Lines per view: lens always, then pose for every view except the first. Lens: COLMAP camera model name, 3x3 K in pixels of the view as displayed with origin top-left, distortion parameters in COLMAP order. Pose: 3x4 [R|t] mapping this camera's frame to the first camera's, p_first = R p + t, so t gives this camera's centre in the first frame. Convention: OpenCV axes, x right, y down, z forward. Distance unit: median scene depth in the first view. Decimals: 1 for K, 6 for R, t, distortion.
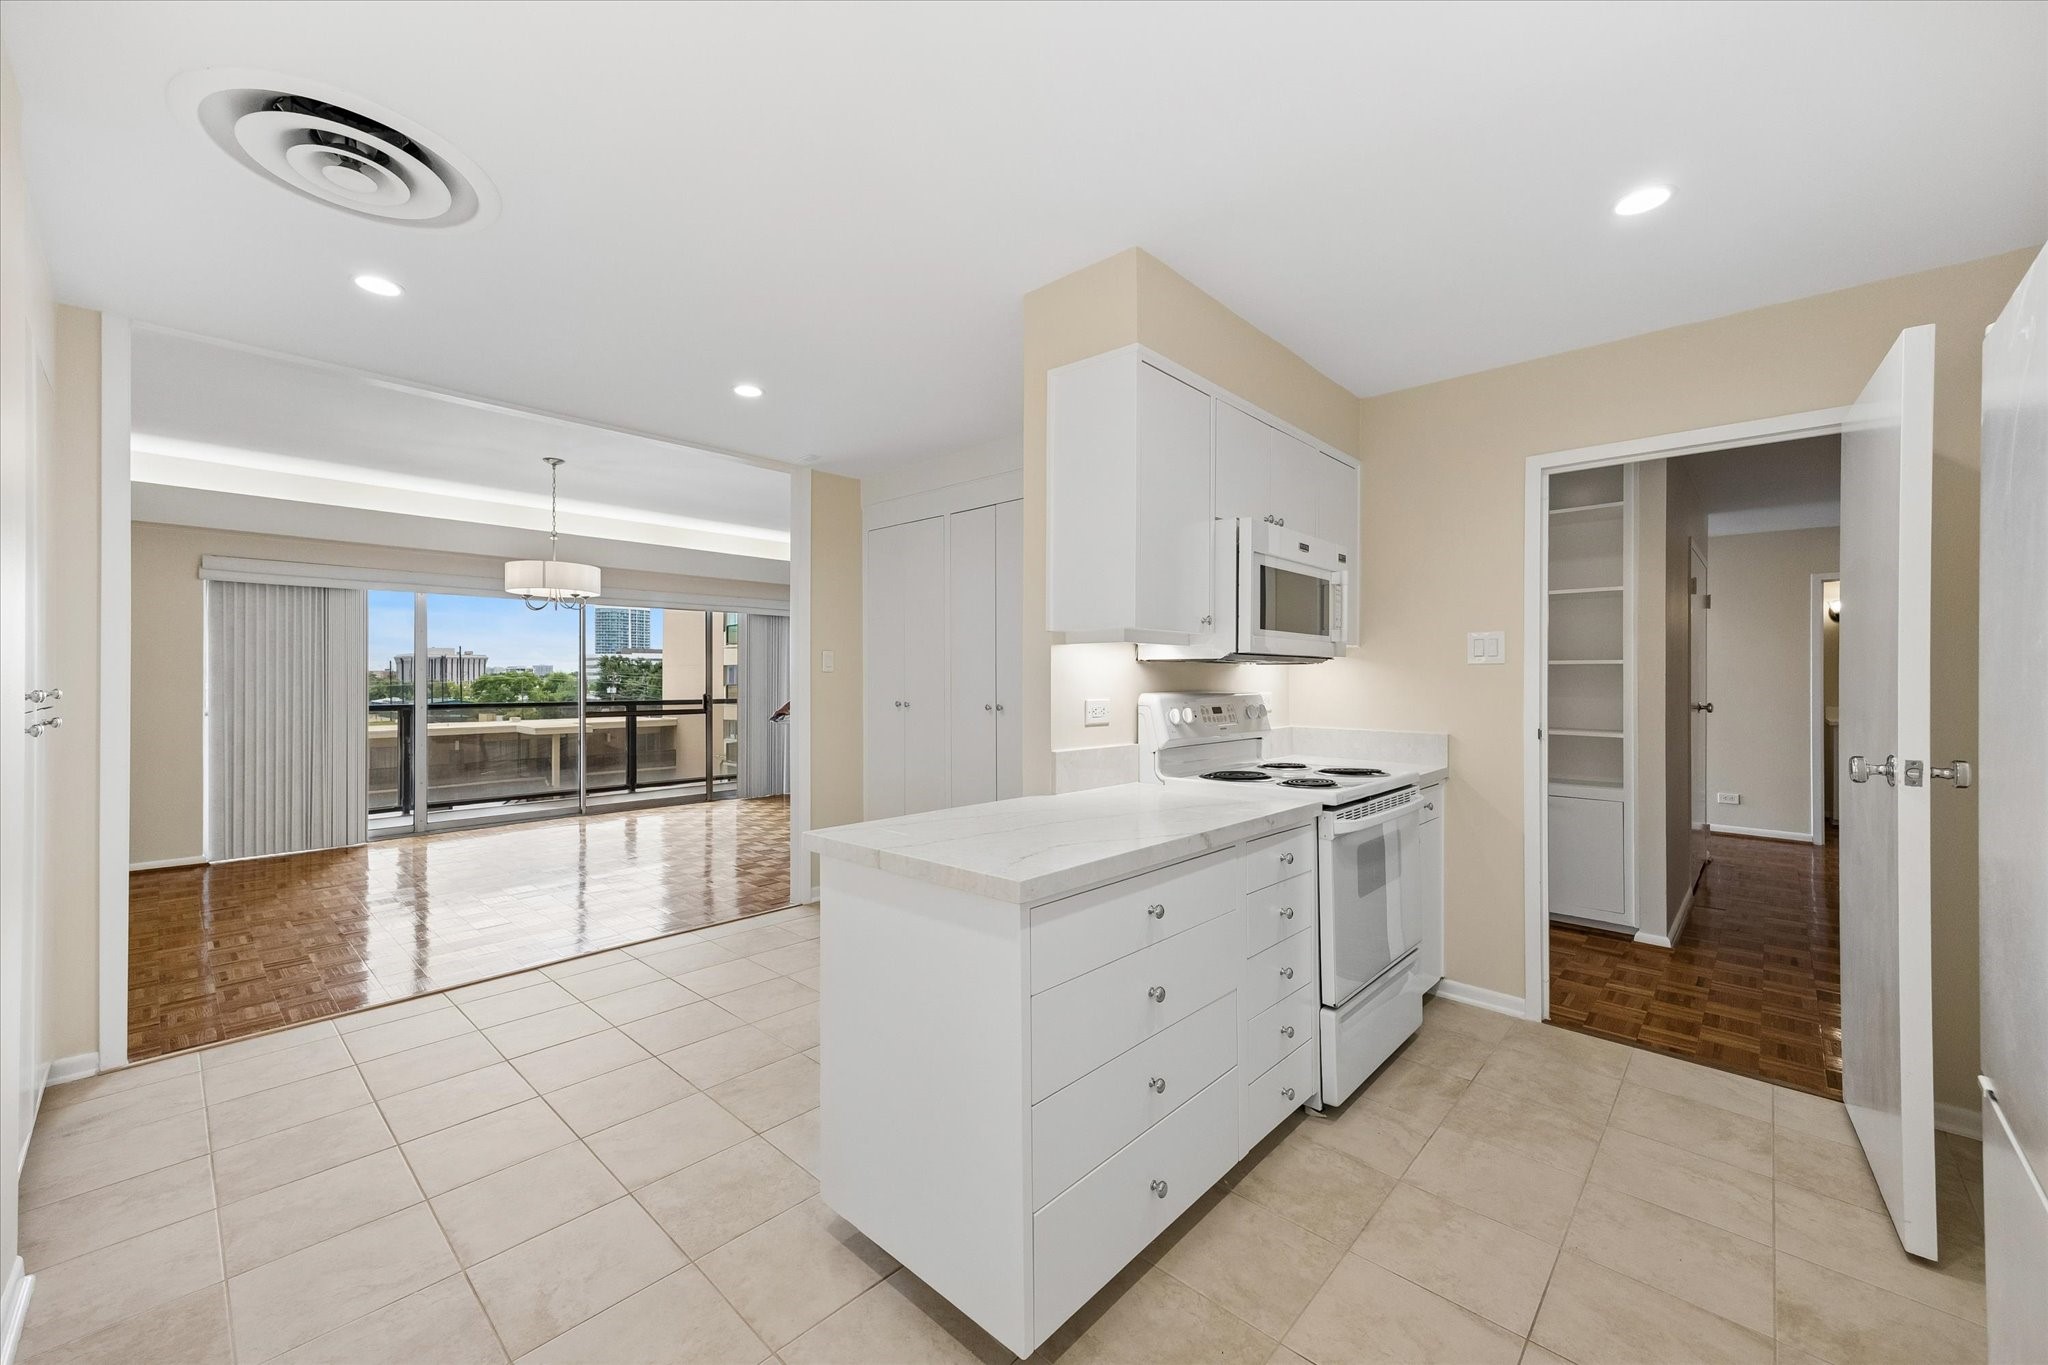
lens RADIAL K [[789.1, 0, 1027.3], [0, 789.1, 681.4], [0, 0, 1]] dist [0.013735, 0.000416]
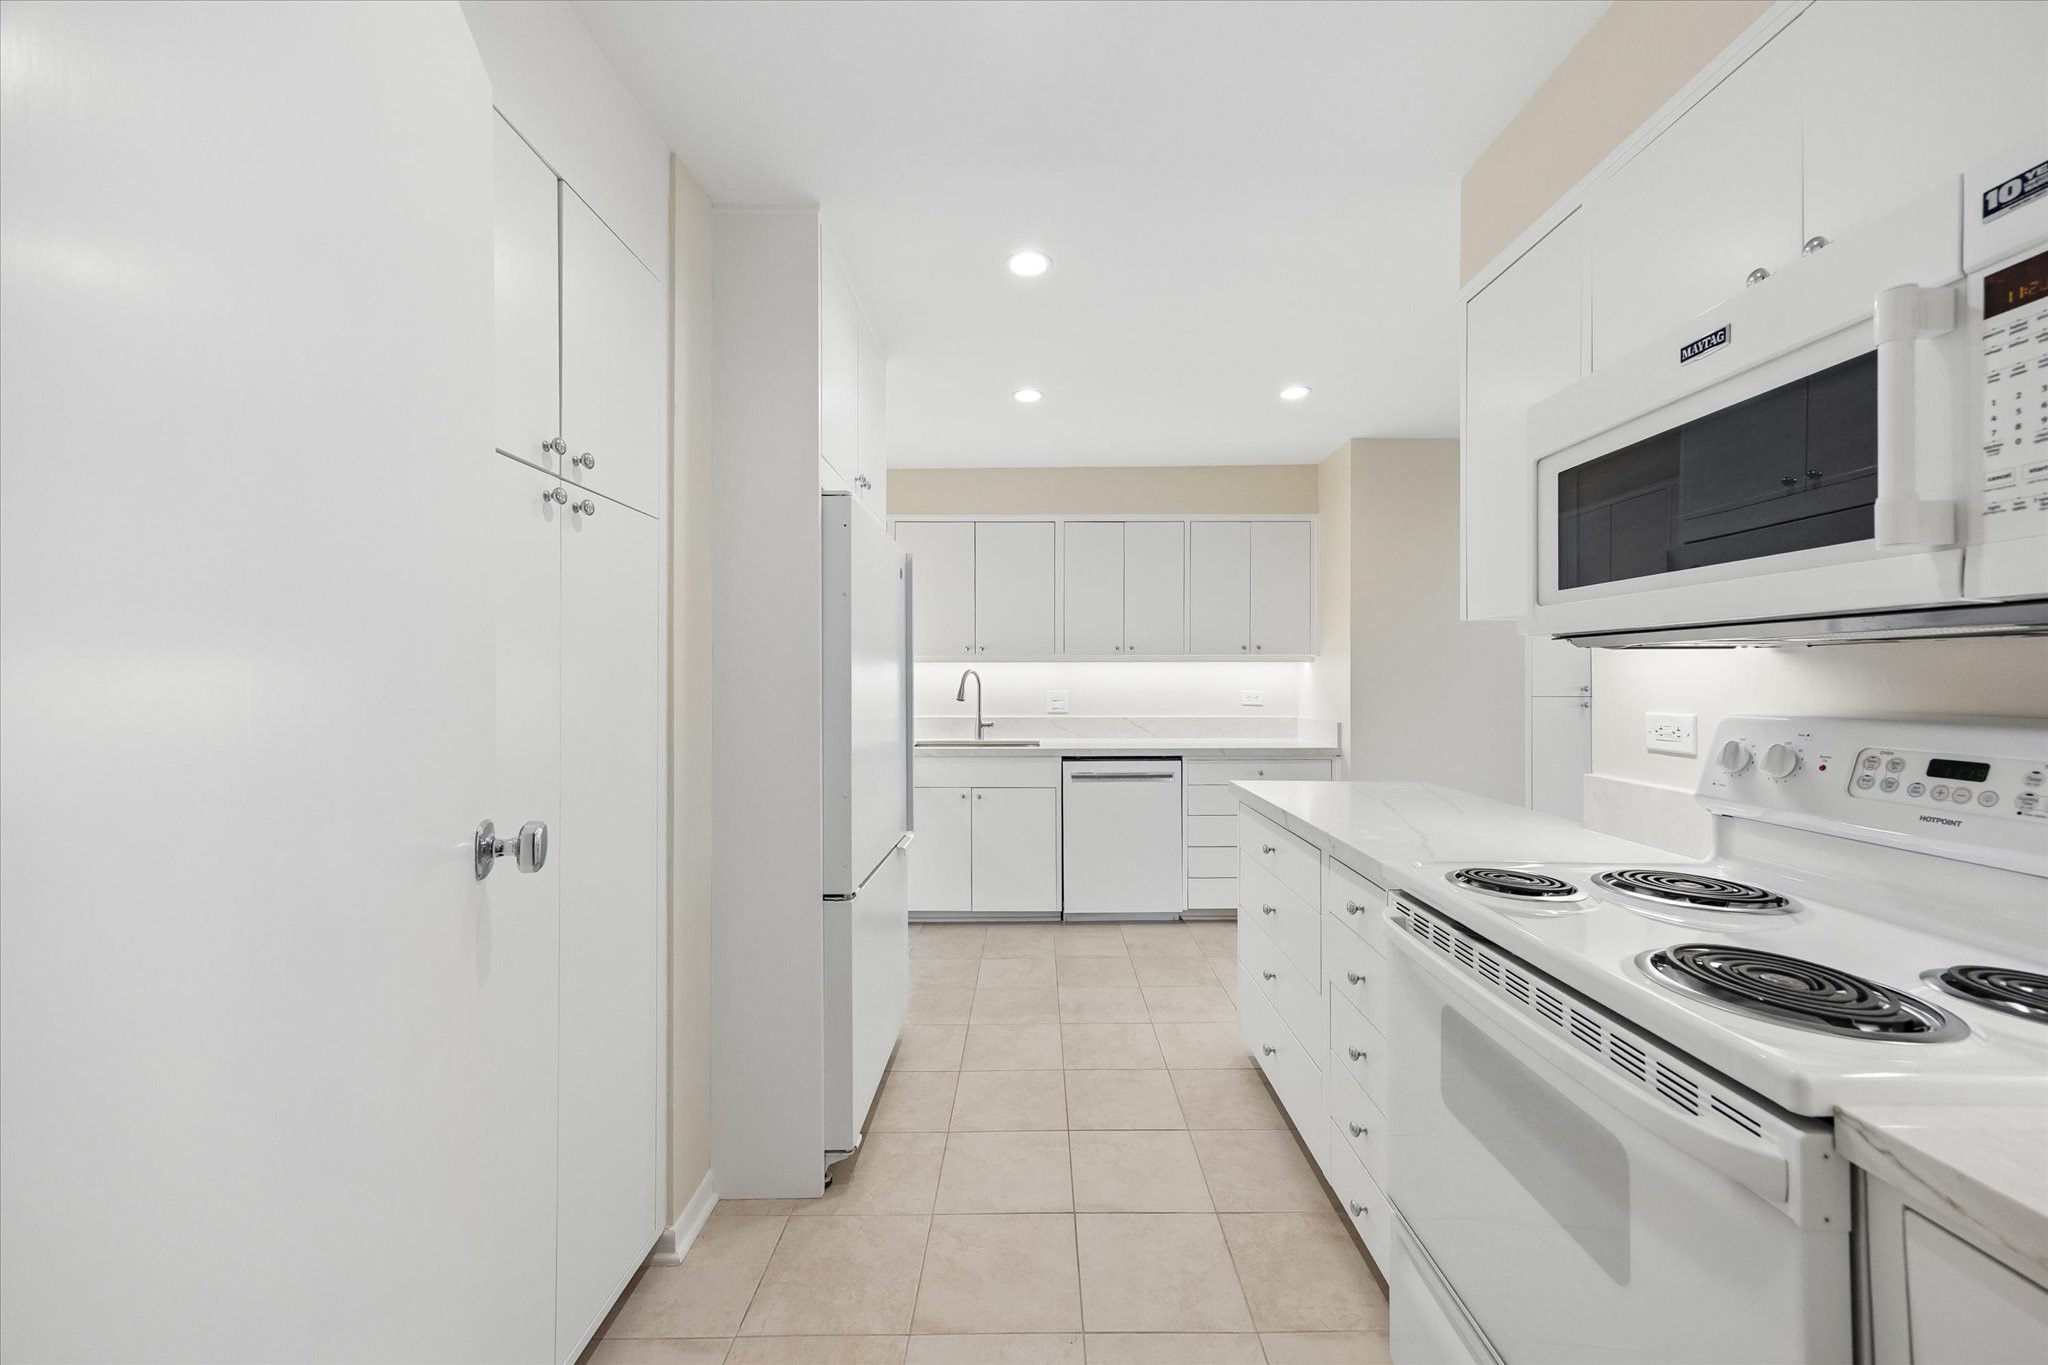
lens RADIAL K [[789.1, 0, 1025.2], [0, 789.1, 676.2], [0, 0, 1]] dist [0.013735, 0.000416]
pose [[-0.742231, -0.000279, -0.670144, 0.170665], [-0.000218, 1.000000, -0.000174, -0.001437], [0.670144, 0.000017, -0.742231, 0.210786]]
